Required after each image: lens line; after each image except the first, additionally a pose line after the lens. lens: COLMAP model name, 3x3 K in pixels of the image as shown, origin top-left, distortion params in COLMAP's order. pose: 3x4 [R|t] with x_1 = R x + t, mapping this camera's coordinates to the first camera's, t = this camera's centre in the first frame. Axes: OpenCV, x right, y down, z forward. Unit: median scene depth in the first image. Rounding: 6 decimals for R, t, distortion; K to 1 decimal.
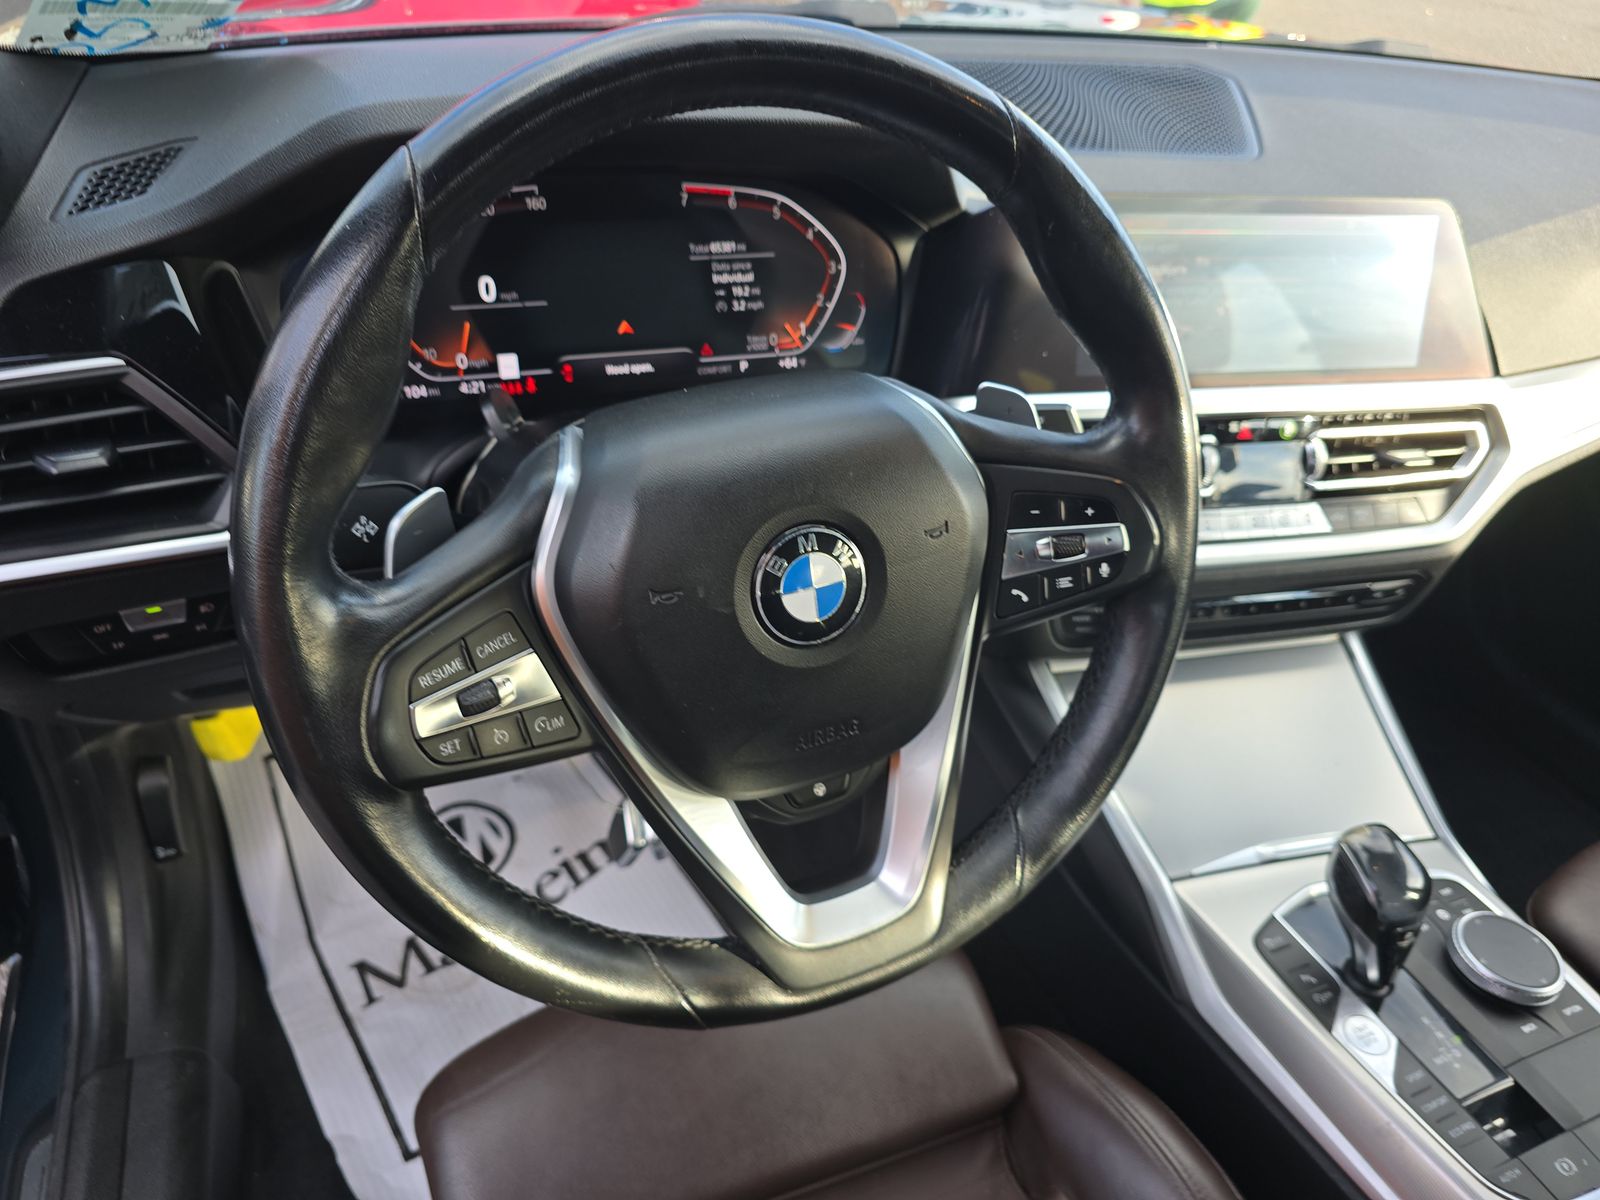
lens RADIAL K [[1116.9, 0, 800.0], [0, 1116.9, 600.0], [0, 0, 1]] dist [0.002412, 0.000893]
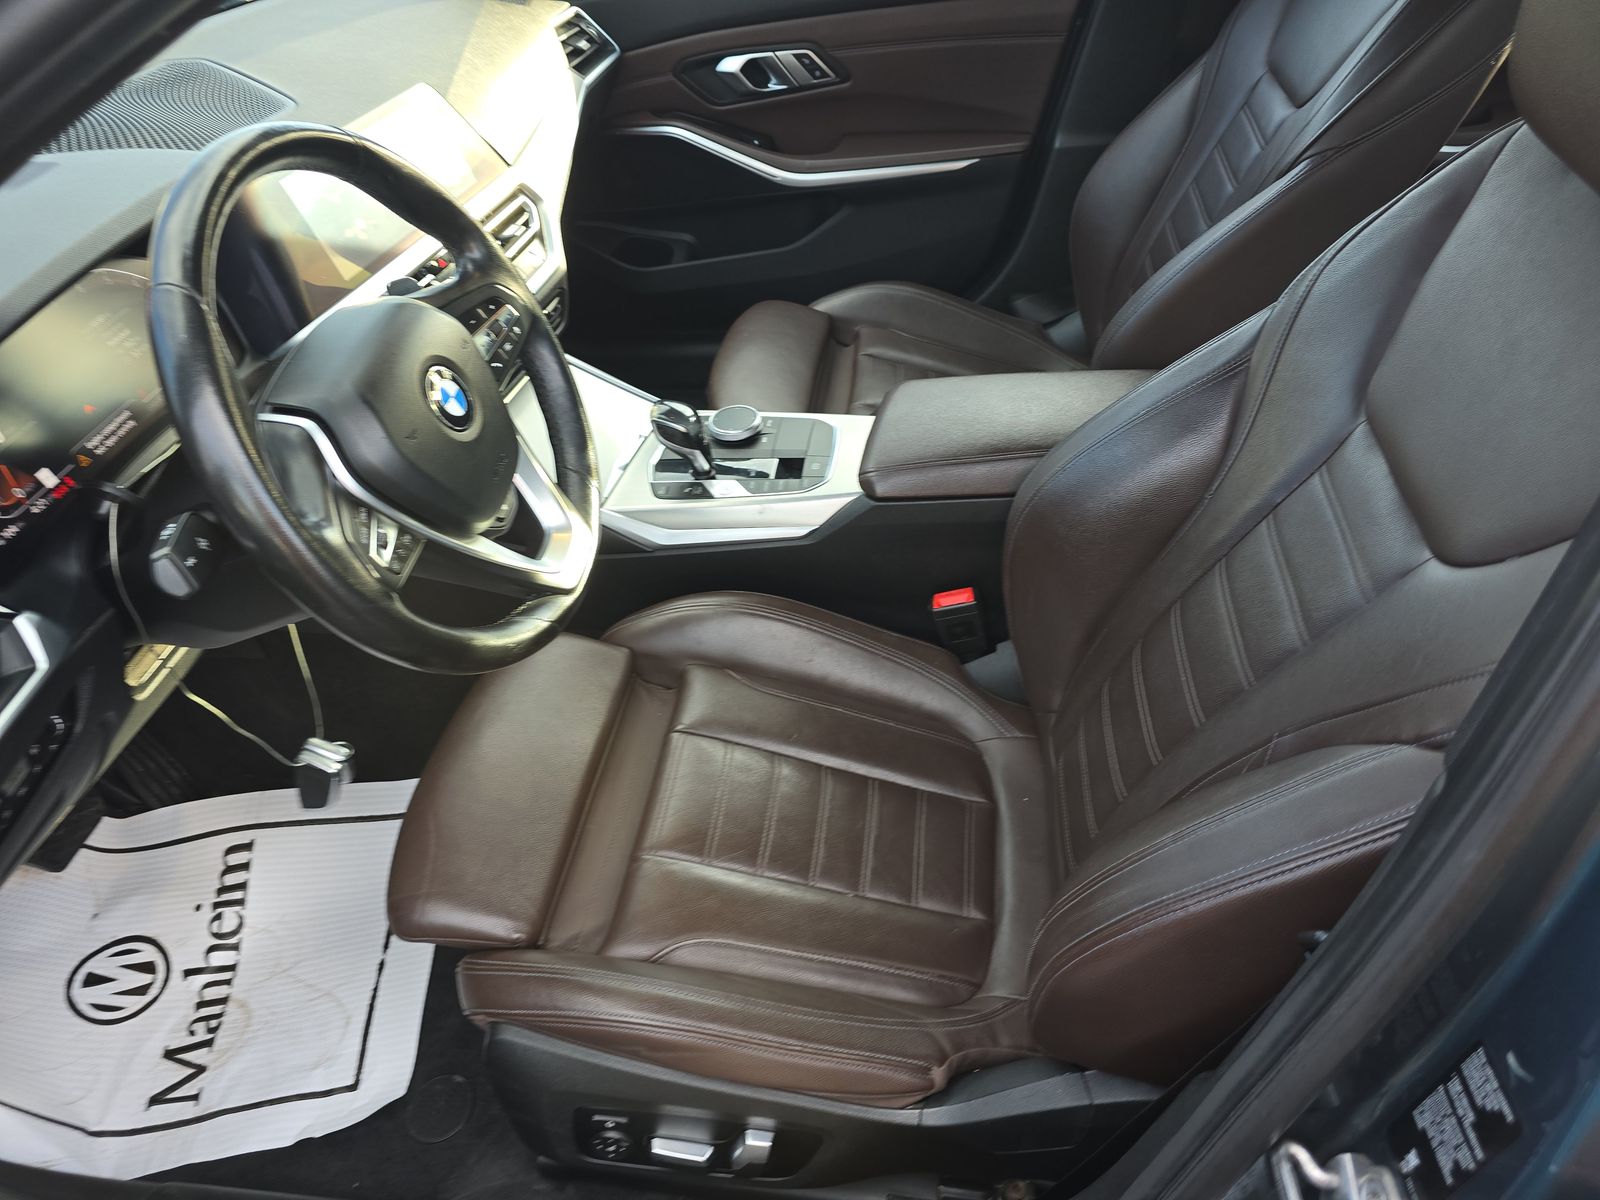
lens RADIAL K [[1072.4, 0, 803.4], [0, 1072.4, 610.9], [0, 0, 1]] dist [0.003982, -0.002522]
pose [[0.487453, -0.659424, 0.572320, -0.507339], [0.585360, 0.733154, 0.346177, -0.014106], [-0.647876, 0.166268, 0.743378, -0.347778]]
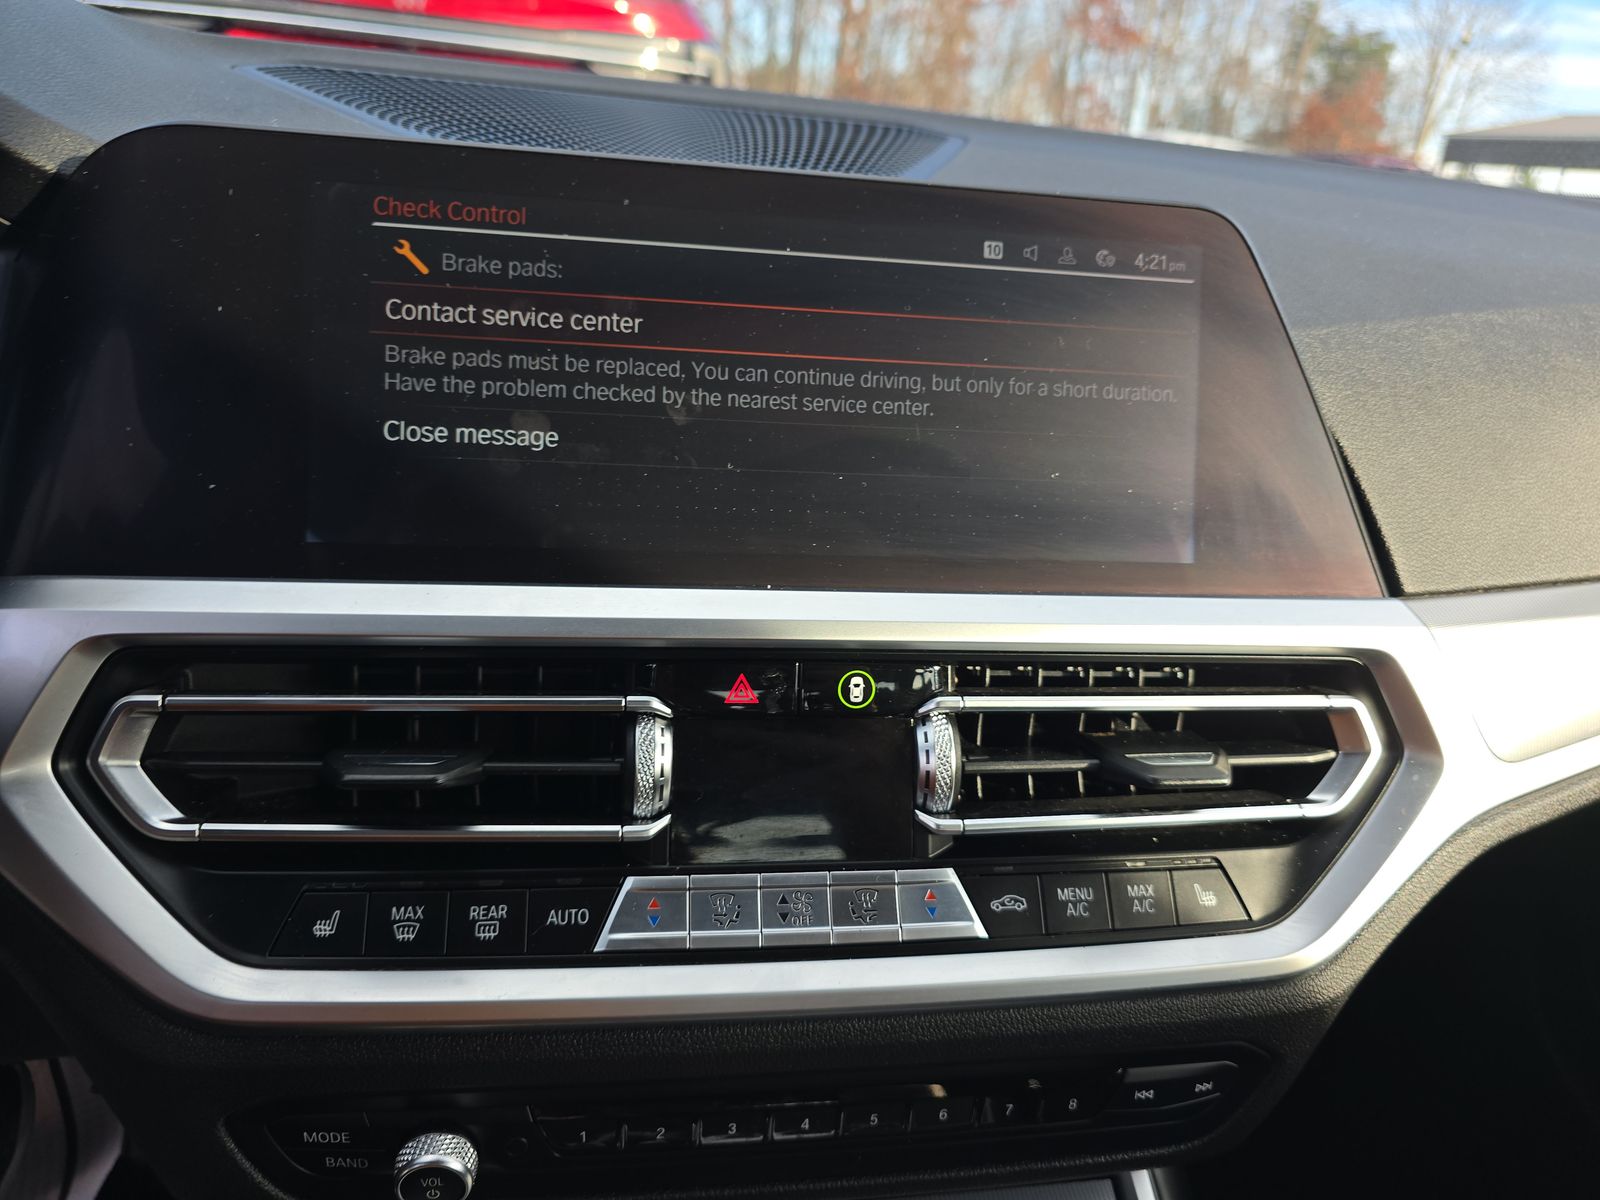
lens RADIAL K [[1116.9, 0, 800.0], [0, 1116.9, 600.0], [0, 0, 1]] dist [0.002412, 0.000893]
pose [[0.995439, 0.030266, -0.090474, 0.435223], [-0.051824, 0.967770, -0.246444, -0.076144], [0.080099, 0.250009, 0.964925, 0.558346]]
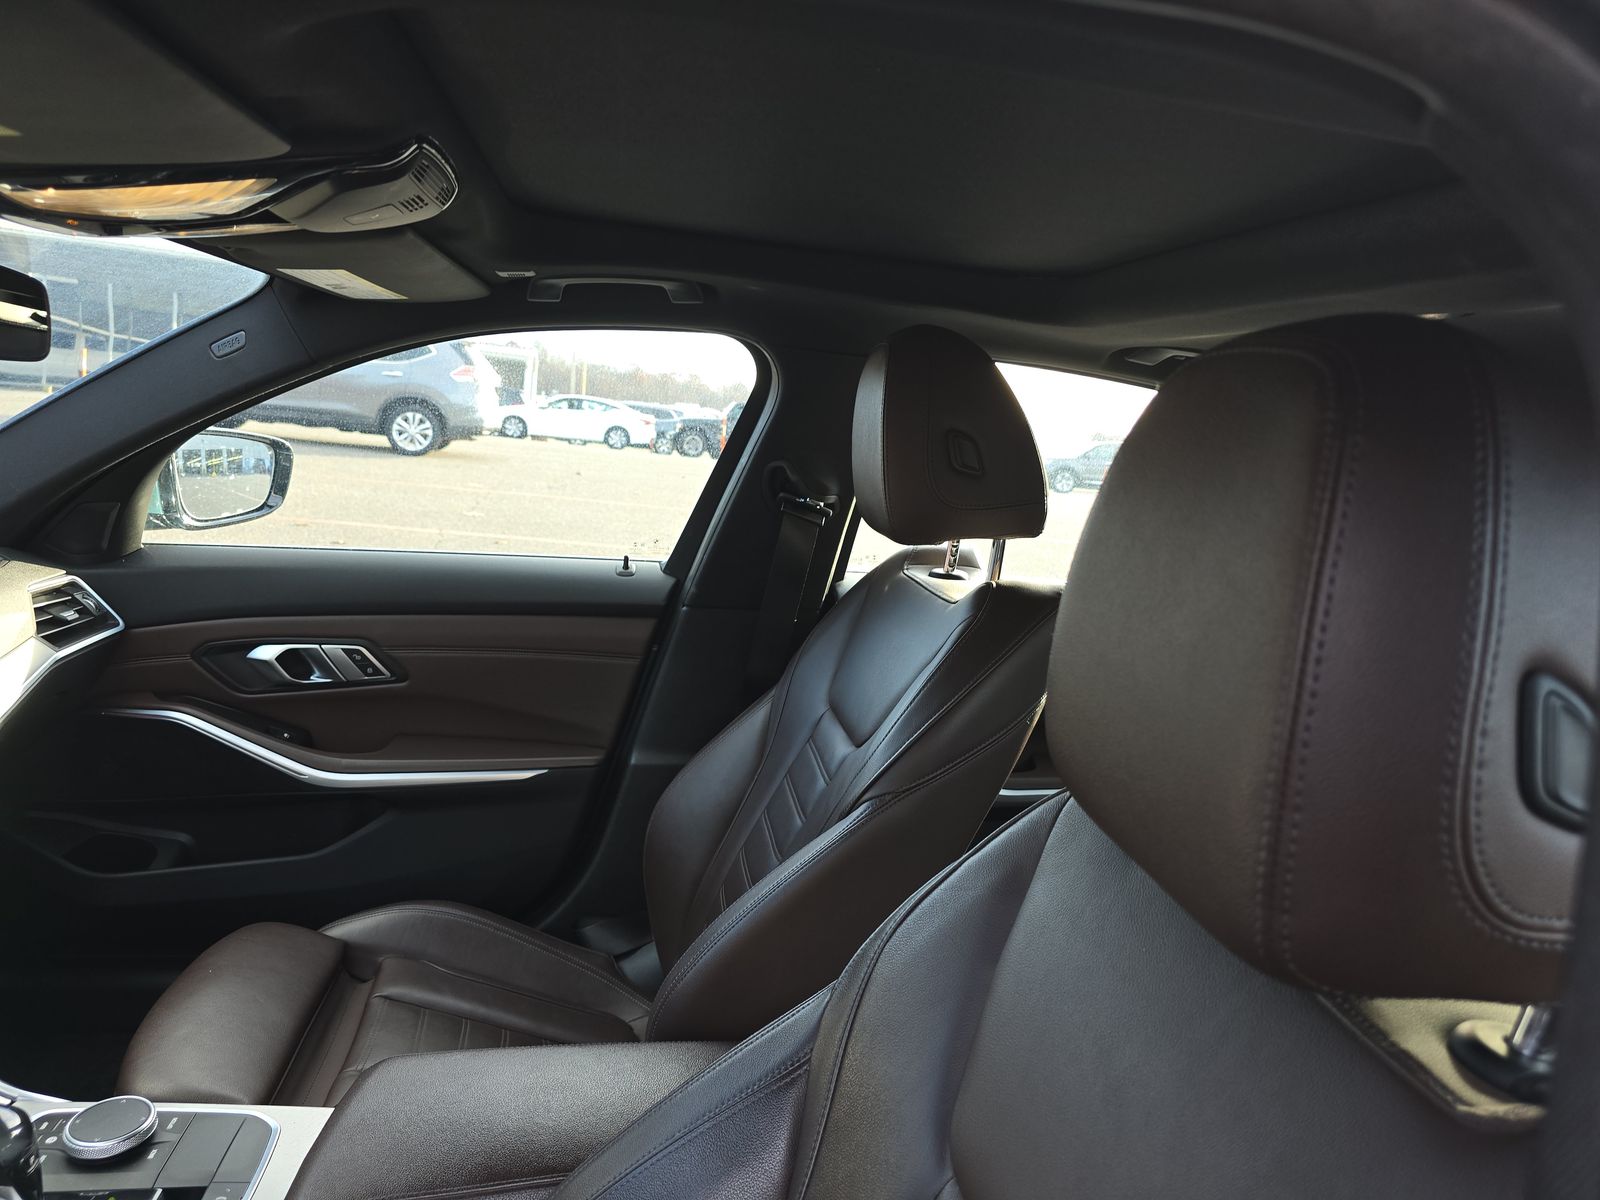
lens RADIAL K [[1072.4, 0, 803.4], [0, 1072.4, 610.9], [0, 0, 1]] dist [0.003982, -0.002522]
pose [[0.244955, -0.236639, 0.940212, -0.171533], [0.491923, 0.865995, 0.089798, 0.072471], [-0.835469, 0.440515, 0.328538, -0.288145]]
